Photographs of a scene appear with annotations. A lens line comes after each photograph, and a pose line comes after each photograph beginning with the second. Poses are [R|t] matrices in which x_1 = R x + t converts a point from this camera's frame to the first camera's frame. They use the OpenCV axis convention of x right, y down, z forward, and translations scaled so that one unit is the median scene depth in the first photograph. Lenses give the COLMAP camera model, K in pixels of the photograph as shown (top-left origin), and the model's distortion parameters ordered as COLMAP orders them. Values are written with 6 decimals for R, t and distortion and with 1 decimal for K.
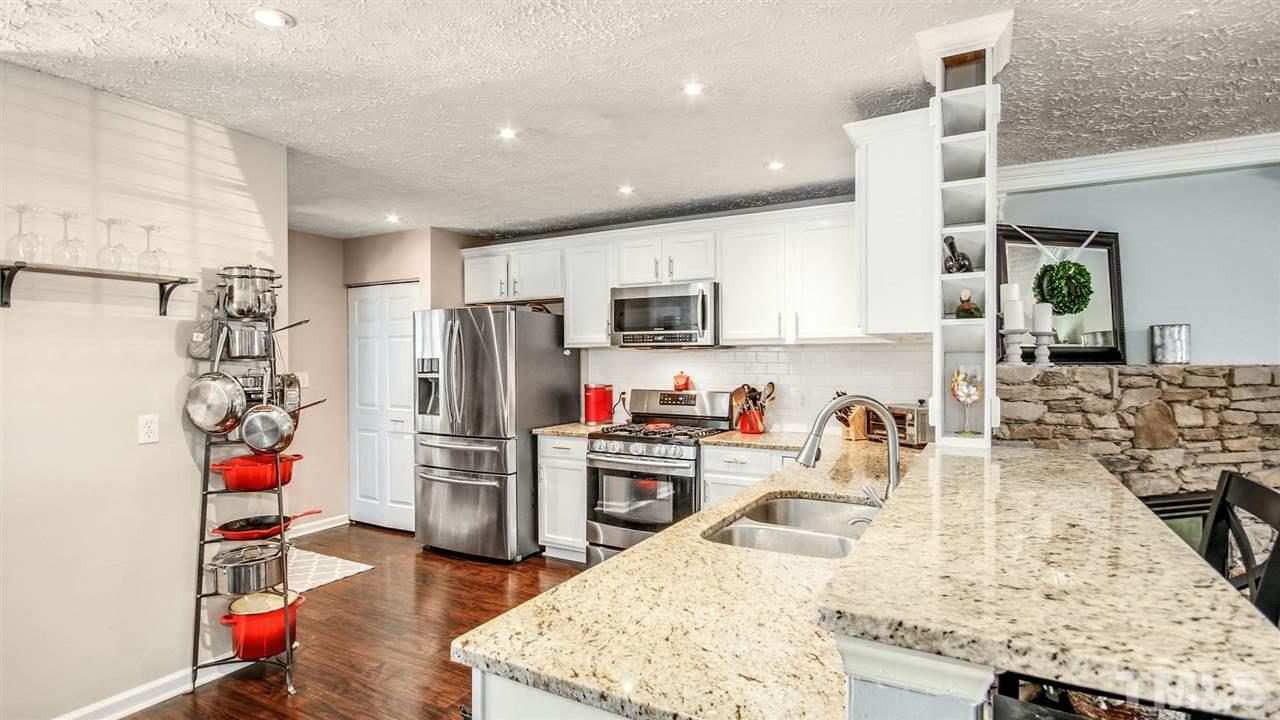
lens RADIAL K [[614.5, 0, 635.9], [0, 614.5, 361.0], [0, 0, 1]] dist [0.014858, -0.017192]
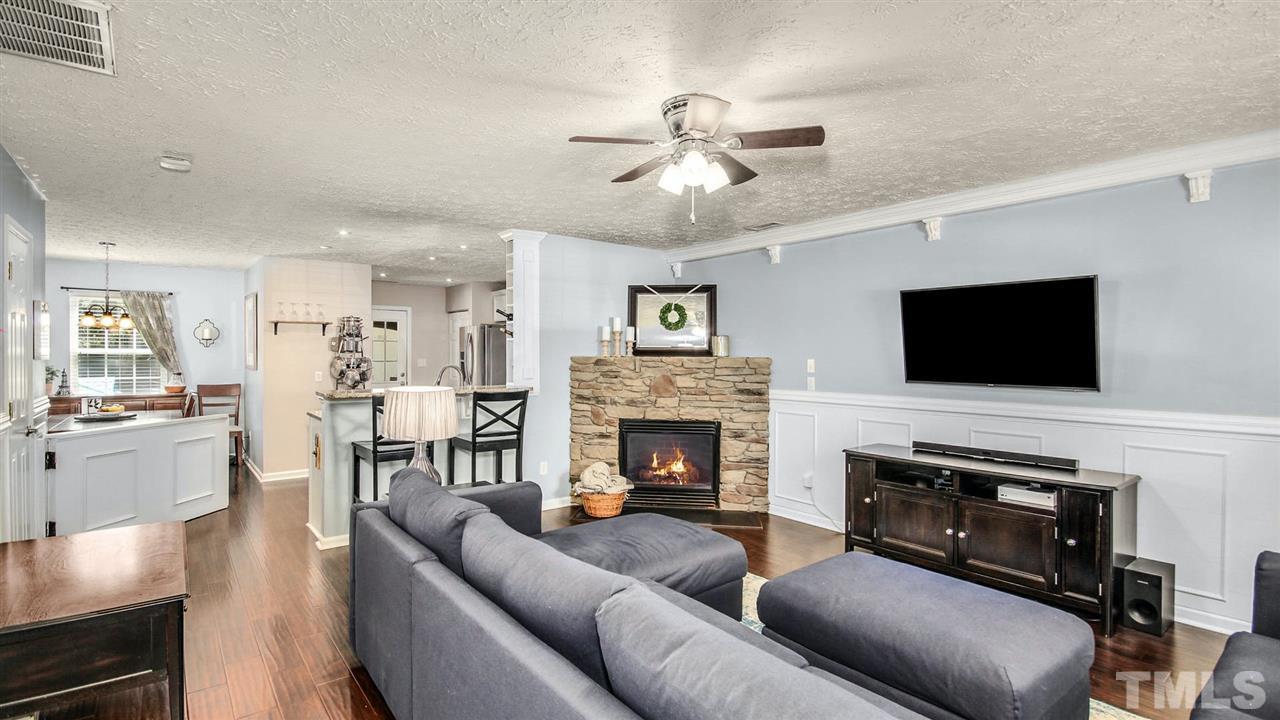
lens RADIAL K [[609.7, 0, 620.4], [0, 609.7, 356.8], [0, 0, 1]] dist [0.021089, 0.000126]
pose [[0.908606, 0.007987, -0.417578, 1.523179], [-0.005520, 0.999959, 0.007115, -0.005758], [0.417618, -0.004159, 0.908613, -0.894077]]
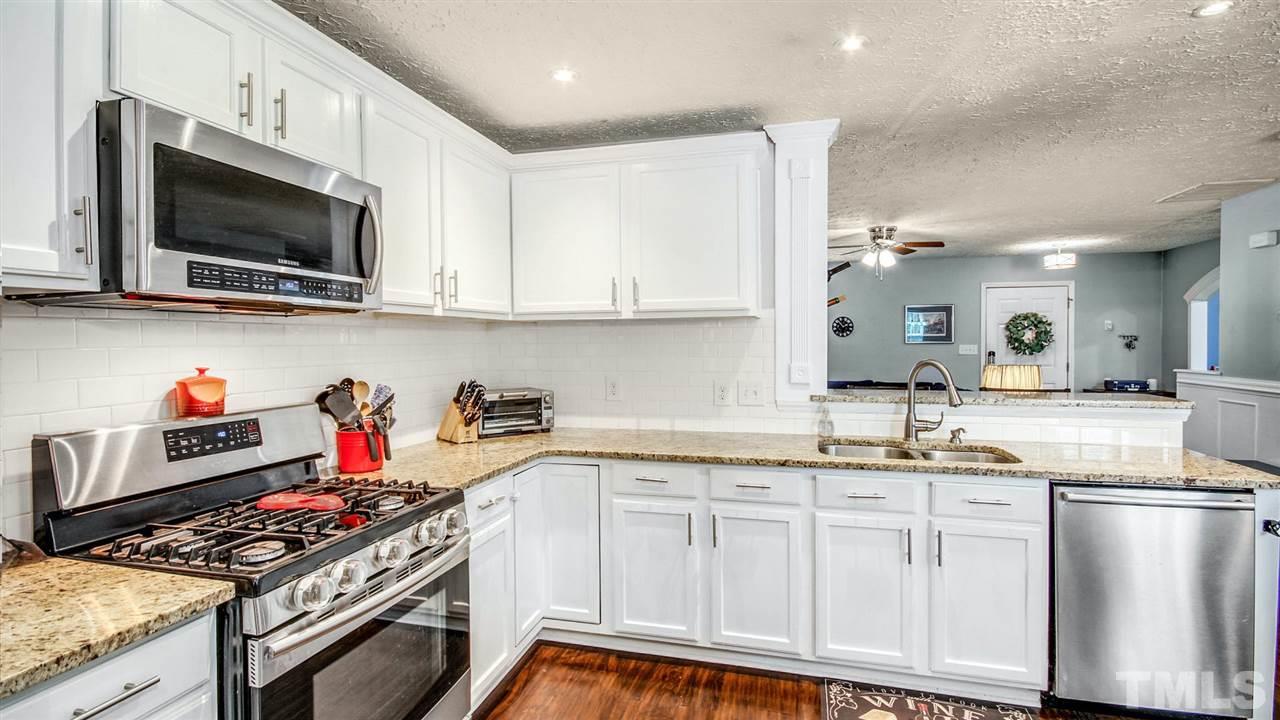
lens RADIAL K [[614.5, 0, 635.9], [0, 614.5, 361.0], [0, 0, 1]] dist [0.014858, -0.017192]
pose [[-0.237394, -0.028620, 0.970992, -0.673792], [0.006893, 0.999491, 0.031145, 0.003157], [-0.971389, 0.014086, -0.237076, 1.445803]]
